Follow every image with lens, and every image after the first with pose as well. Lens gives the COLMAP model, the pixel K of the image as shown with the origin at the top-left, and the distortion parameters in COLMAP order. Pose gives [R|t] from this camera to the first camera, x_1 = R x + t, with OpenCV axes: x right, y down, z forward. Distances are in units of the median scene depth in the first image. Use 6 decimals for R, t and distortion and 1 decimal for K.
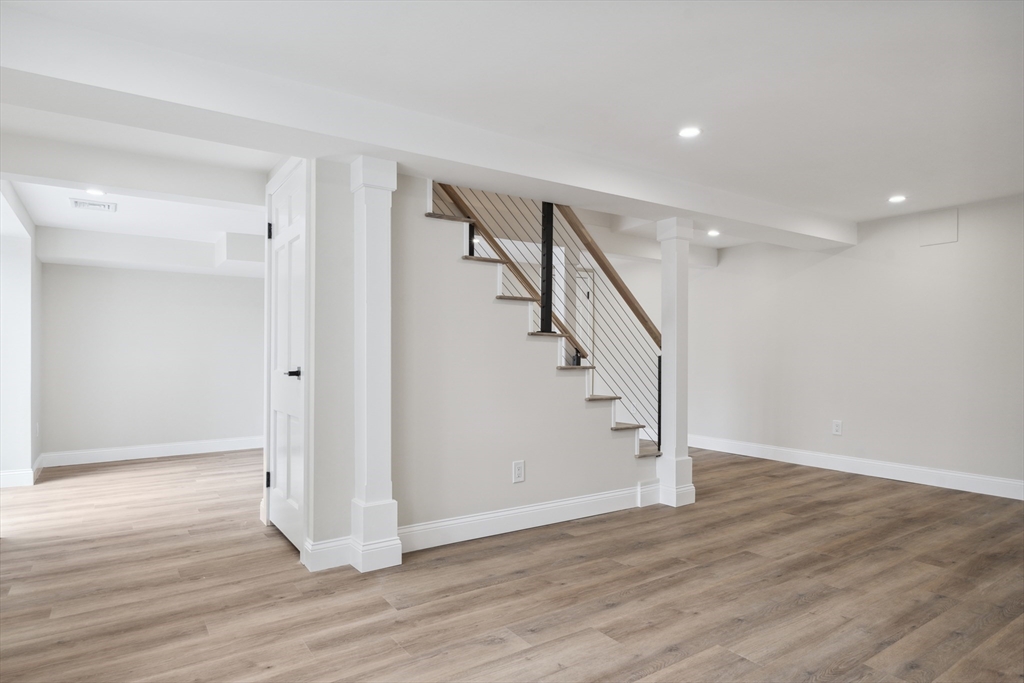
lens RADIAL K [[585.7, 0, 509.1], [0, 585.7, 350.1], [0, 0, 1]] dist [0.000676, 0.000895]
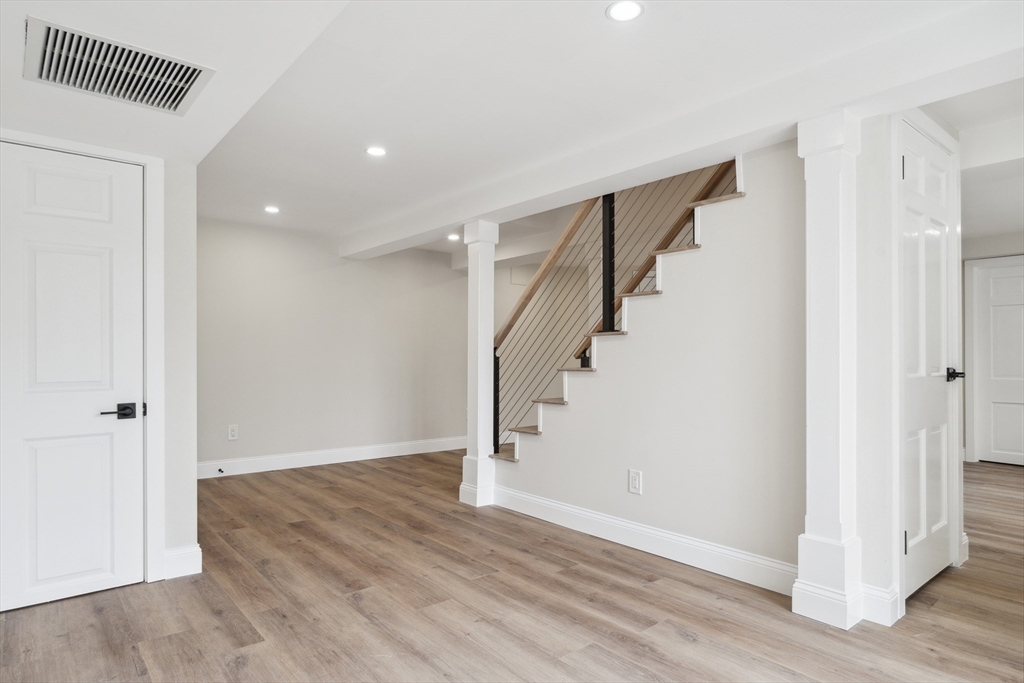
lens RADIAL K [[585.7, 0, 509.1], [0, 585.7, 350.1], [0, 0, 1]] dist [0.000676, 0.000895]
pose [[-0.102555, 0.011764, 0.994658, -1.087701], [-0.005908, 0.999905, -0.012435, 0.016766], [-0.994710, -0.007152, -0.102476, 1.604799]]
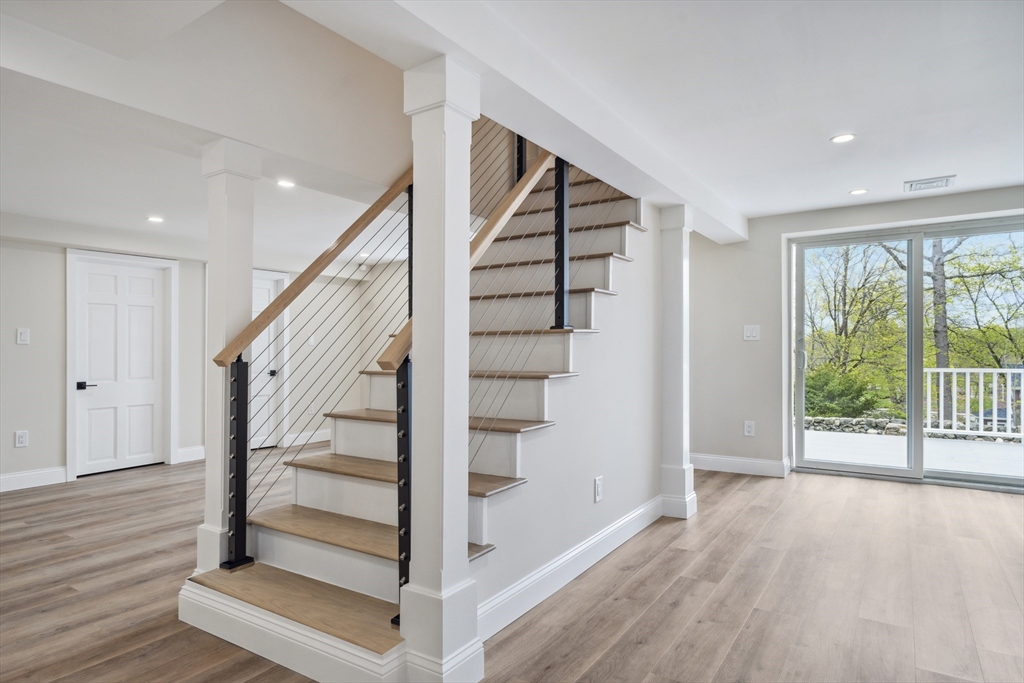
lens RADIAL K [[585.7, 0, 509.1], [0, 585.7, 350.1], [0, 0, 1]] dist [0.000676, 0.000895]
pose [[-0.925924, 0.008519, -0.377613, 0.292648], [0.012042, 0.999903, -0.006970, 0.007727], [0.377517, -0.011001, -0.925937, 2.083255]]
